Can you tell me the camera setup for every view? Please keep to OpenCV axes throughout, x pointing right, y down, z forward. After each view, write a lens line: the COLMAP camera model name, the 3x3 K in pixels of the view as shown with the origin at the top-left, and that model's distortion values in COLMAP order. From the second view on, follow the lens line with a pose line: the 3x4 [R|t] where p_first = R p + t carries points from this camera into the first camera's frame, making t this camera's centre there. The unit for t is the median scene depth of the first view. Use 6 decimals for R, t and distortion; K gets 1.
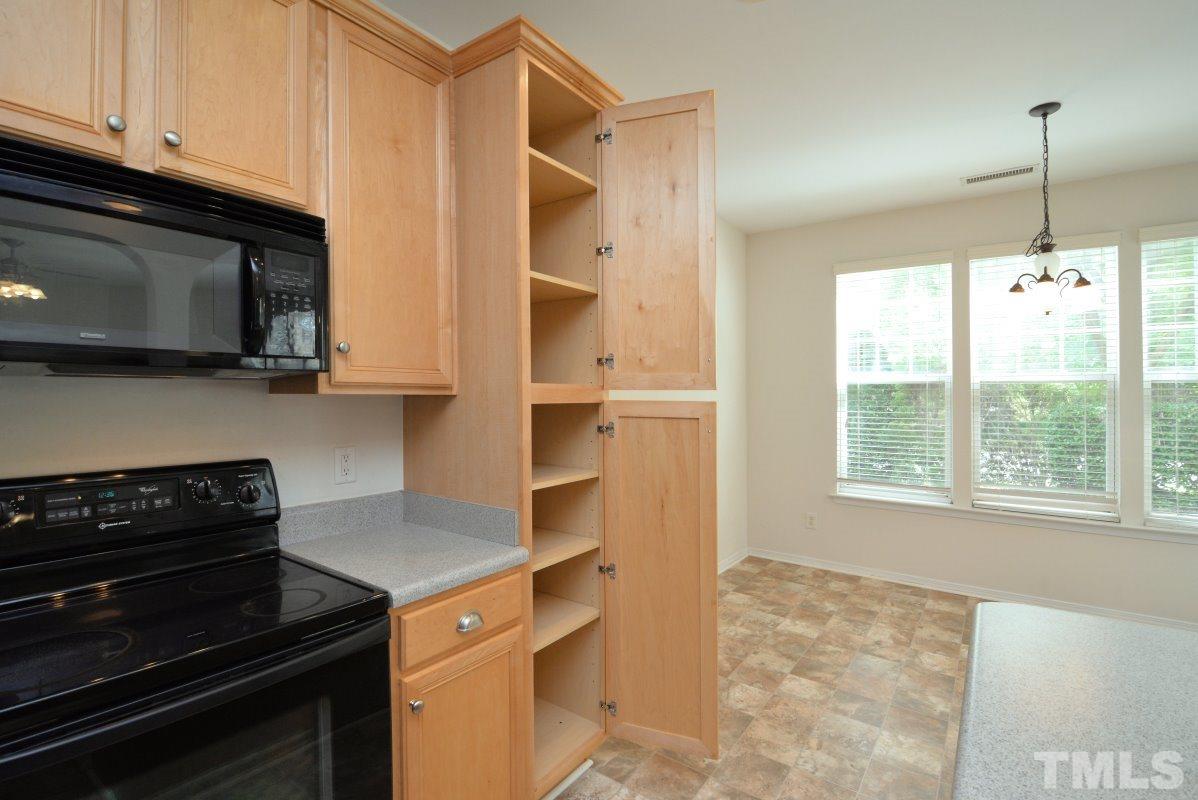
lens RADIAL K [[575.2, 0, 596.2], [0, 575.2, 397.1], [0, 0, 1]] dist [-0.014579, -0.000896]
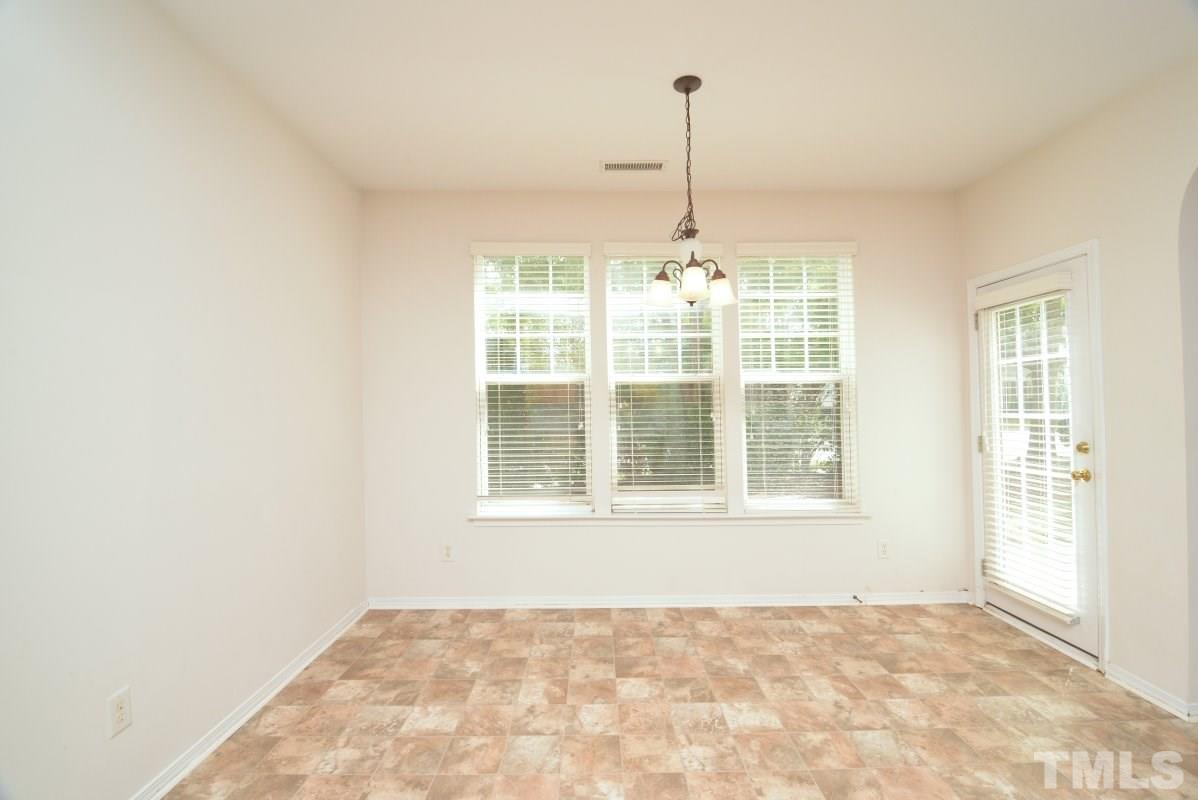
lens RADIAL K [[575.2, 0, 599.5], [0, 575.2, 392.3], [0, 0, 1]] dist [-0.014579, -0.000896]
pose [[0.817873, -0.003959, 0.575386, 0.102972], [0.015878, 0.999751, -0.015691, 0.006153], [-0.575180, 0.021969, 0.817732, 0.253694]]
